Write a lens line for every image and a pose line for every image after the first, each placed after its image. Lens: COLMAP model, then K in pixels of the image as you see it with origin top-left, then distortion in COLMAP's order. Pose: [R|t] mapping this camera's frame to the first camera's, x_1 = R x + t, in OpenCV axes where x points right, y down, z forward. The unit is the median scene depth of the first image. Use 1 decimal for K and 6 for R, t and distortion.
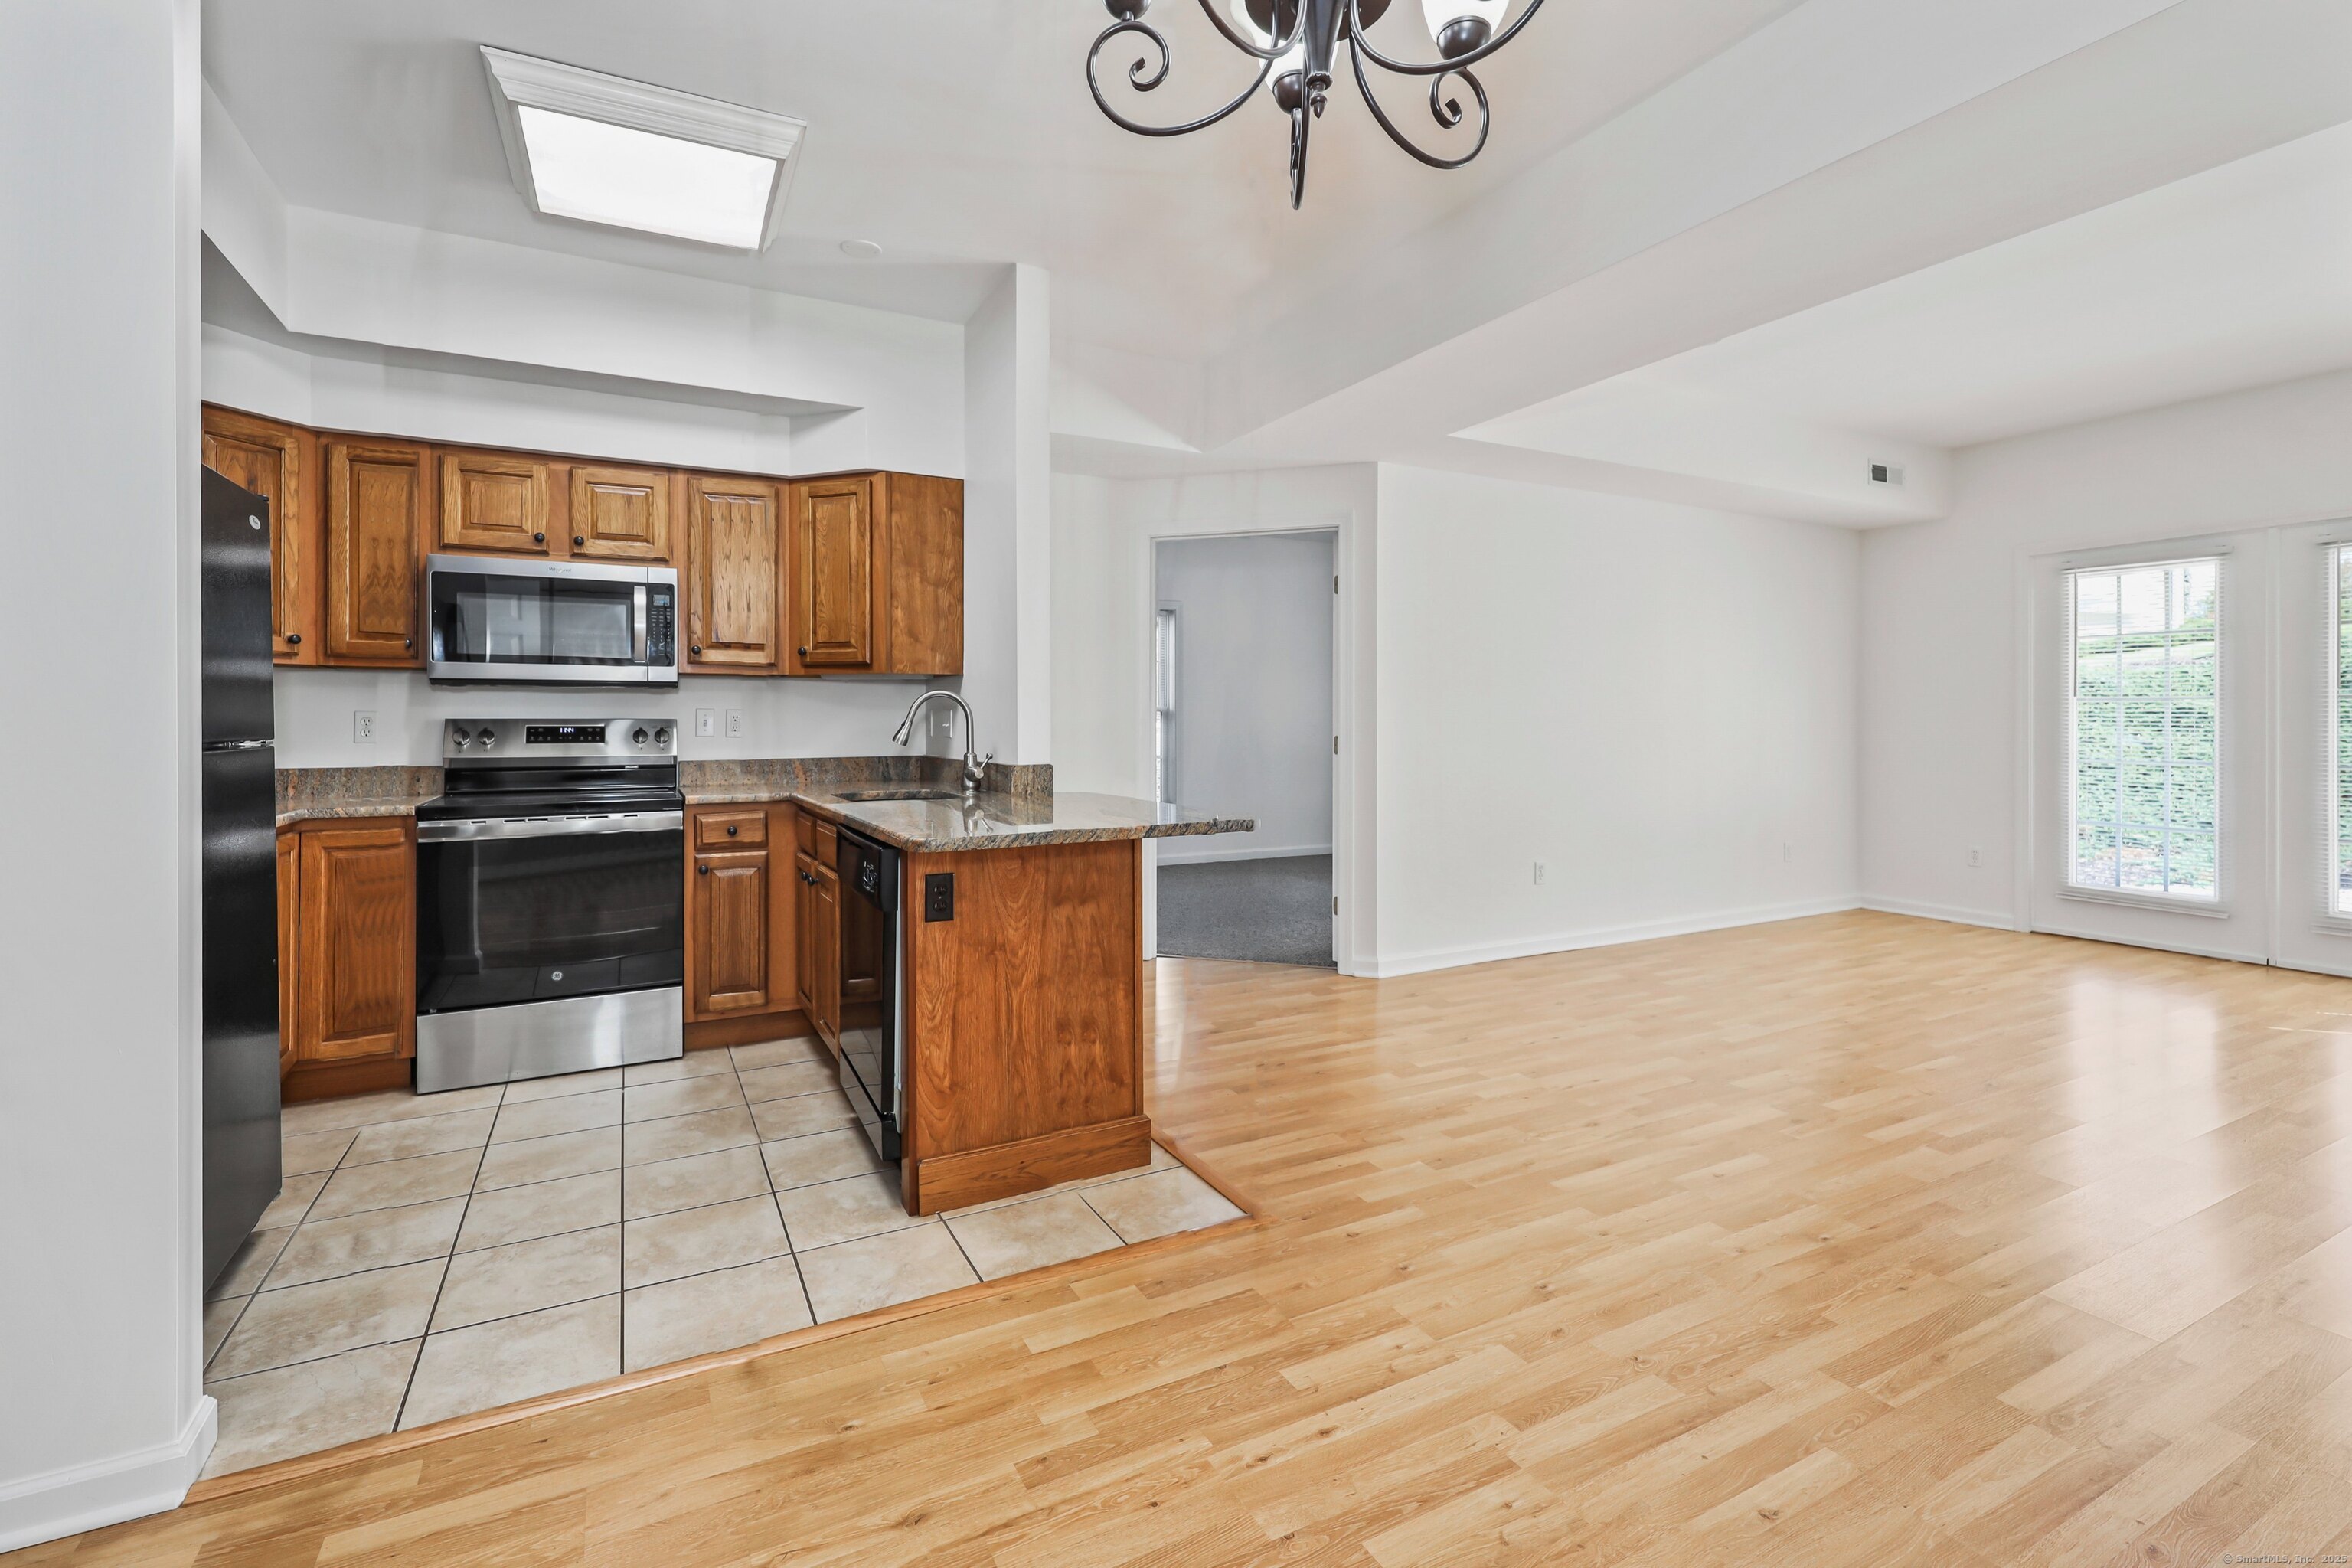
lens RADIAL K [[1058.3, 0, 1147.4], [0, 1058.3, 728.9], [0, 0, 1]] dist [0.000082, -0.000147]
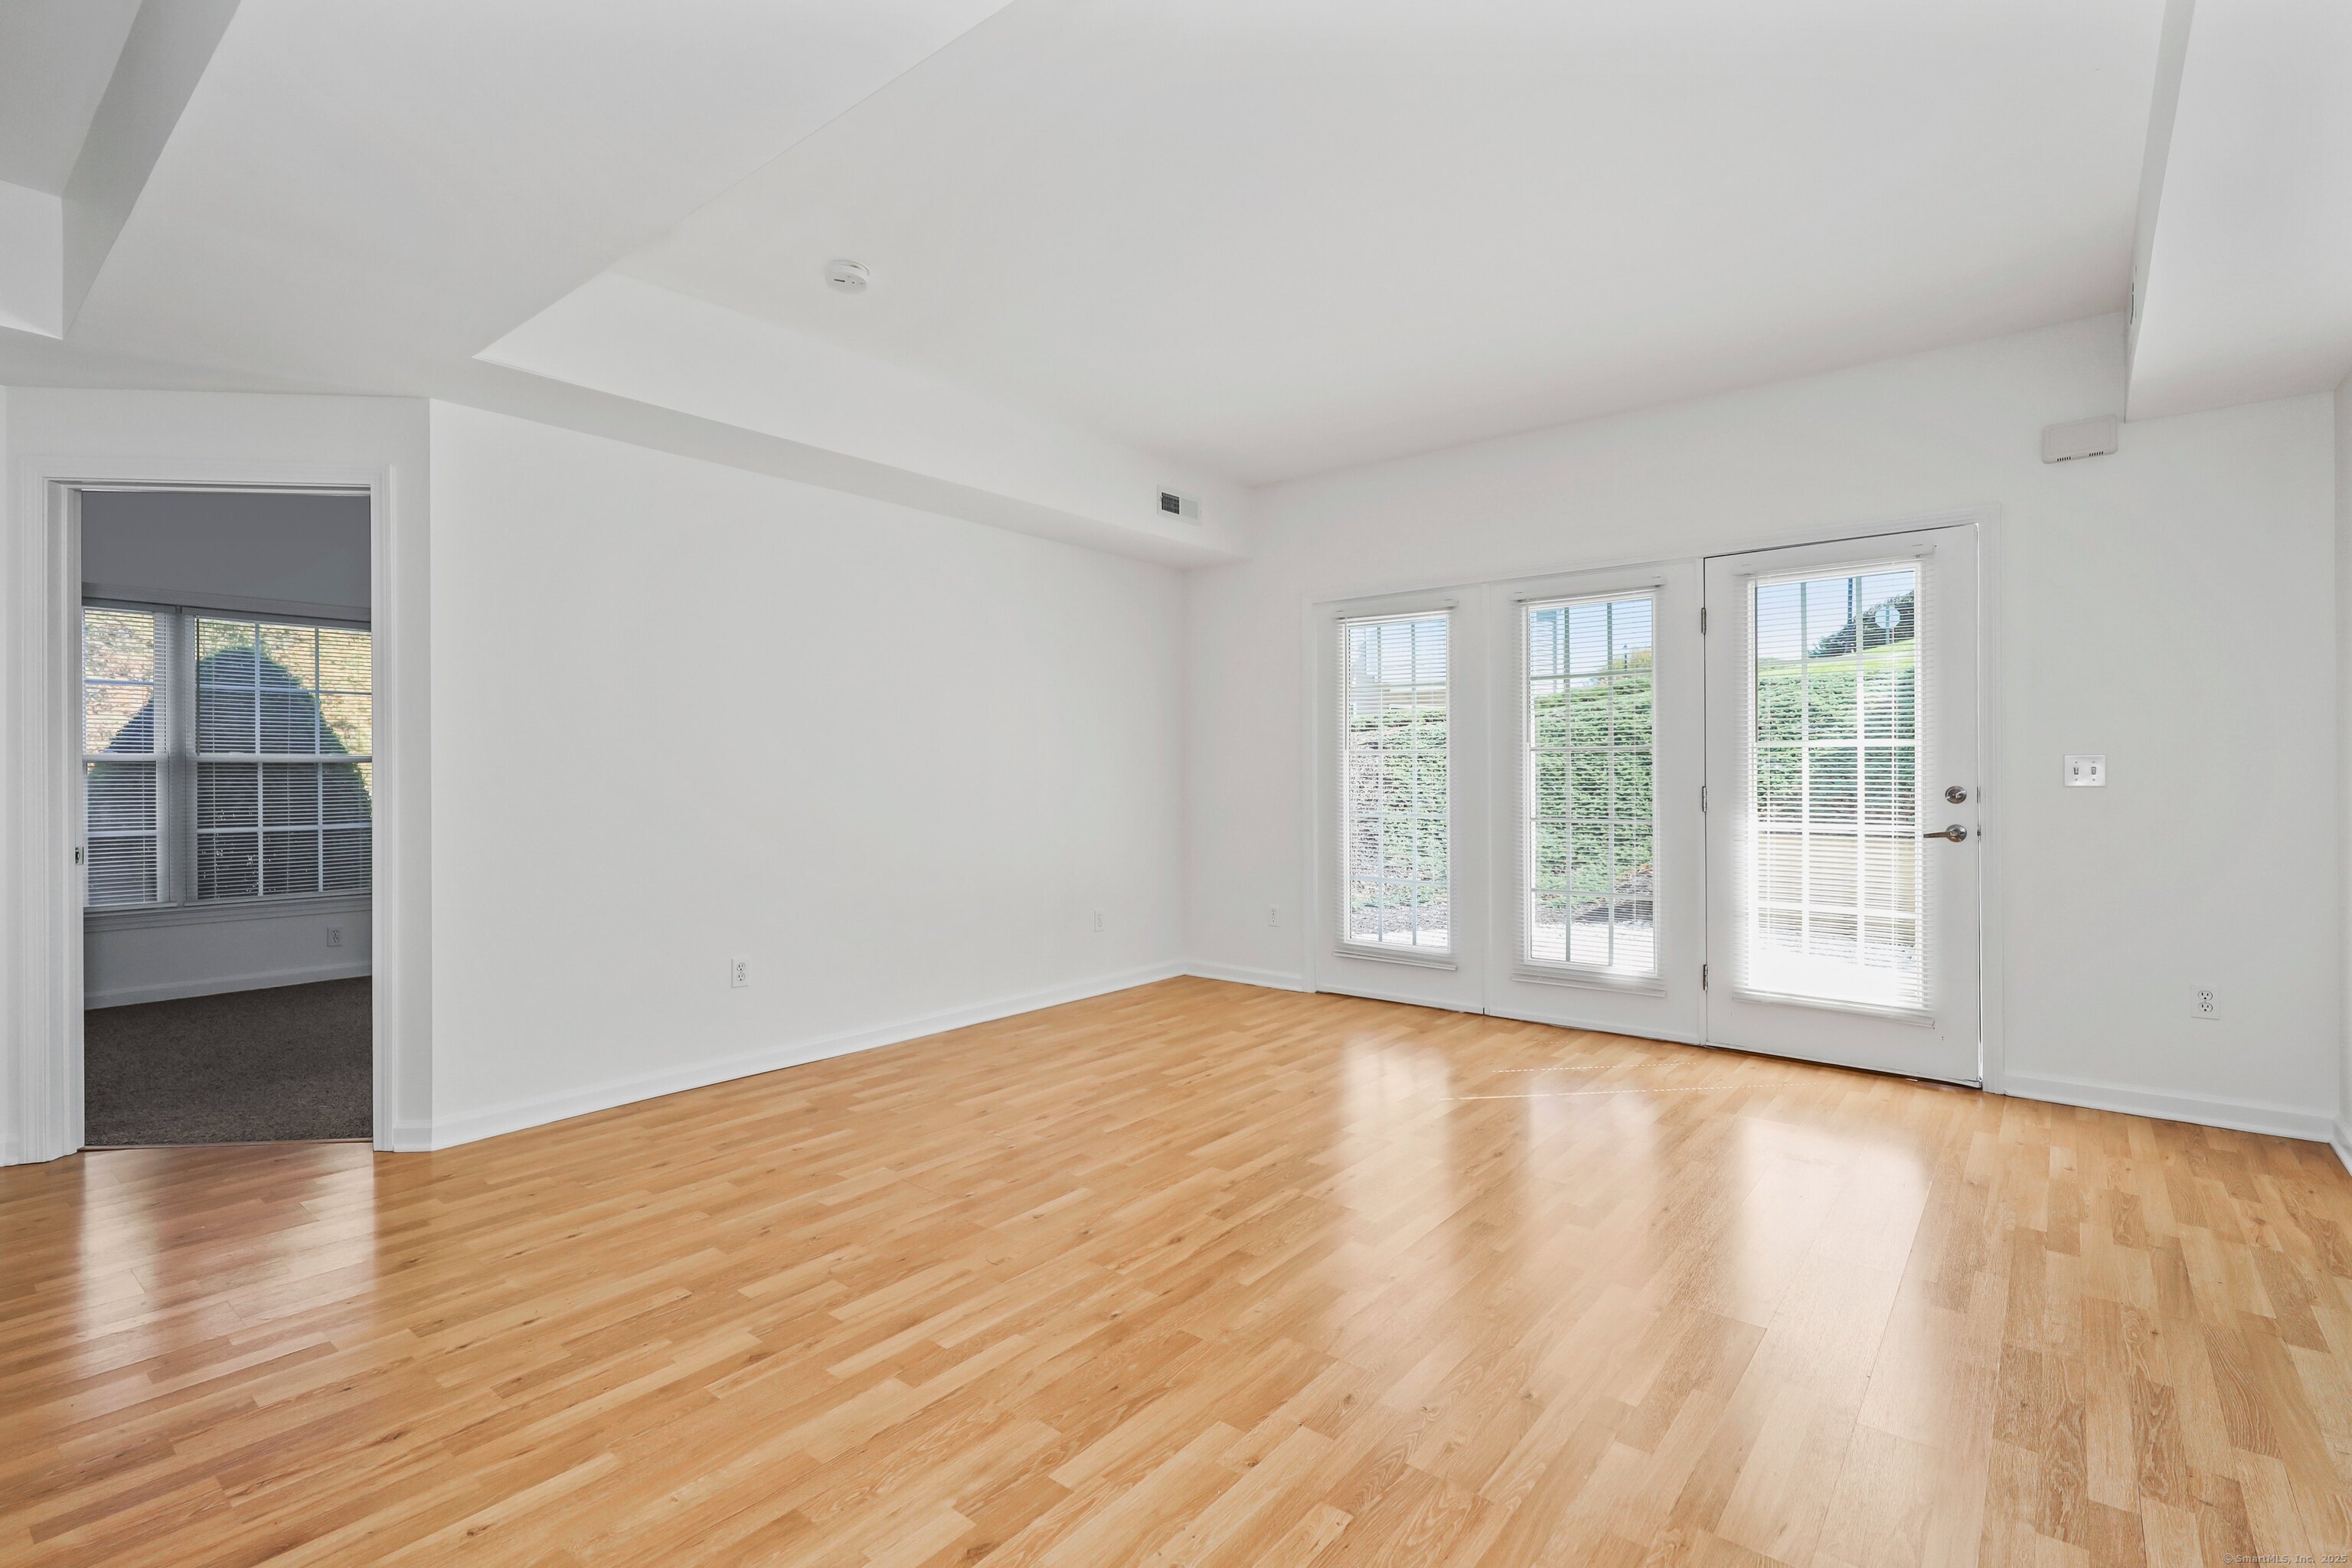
lens RADIAL K [[1105.2, 0, 1172.3], [0, 1105.2, 779.3], [0, 0, 1]] dist [0.003287, -0.000494]
pose [[0.916249, -0.003340, 0.400596, 0.359728], [0.004993, 0.999983, -0.003084, -0.000164], [-0.400579, 0.004826, 0.916250, 0.146004]]
